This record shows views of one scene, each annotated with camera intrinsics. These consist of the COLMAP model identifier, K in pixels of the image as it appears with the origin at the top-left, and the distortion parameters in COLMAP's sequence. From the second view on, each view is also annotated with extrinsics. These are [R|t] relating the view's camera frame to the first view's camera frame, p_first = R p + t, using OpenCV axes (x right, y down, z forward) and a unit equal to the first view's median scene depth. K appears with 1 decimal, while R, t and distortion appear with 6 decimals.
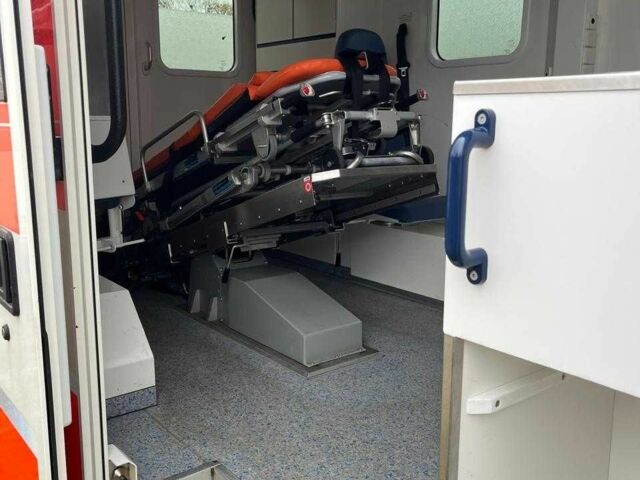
lens RADIAL K [[648.4, 0, 319.9], [0, 648.4, 252.3], [0, 0, 1]] dist [0.008331, 0.009752]
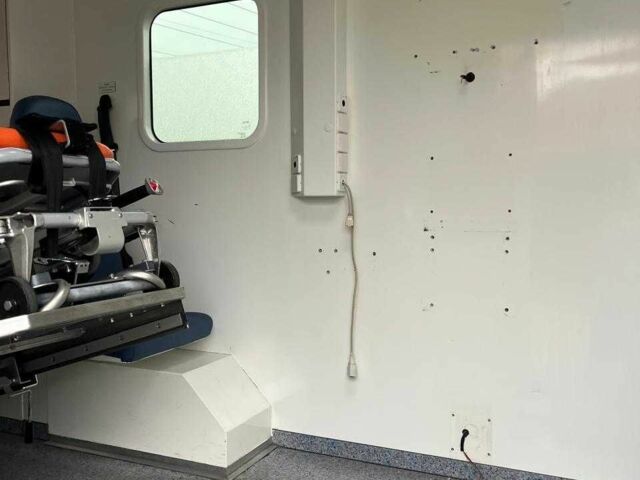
lens RADIAL K [[648.4, 0, 319.9], [0, 648.4, 252.3], [0, 0, 1]] dist [0.008331, 0.009752]
pose [[0.894319, -0.037168, 0.445883, 0.006225], [0.094284, 0.989822, -0.106598, -0.088927], [-0.437383, 0.137373, 0.888721, 0.340477]]
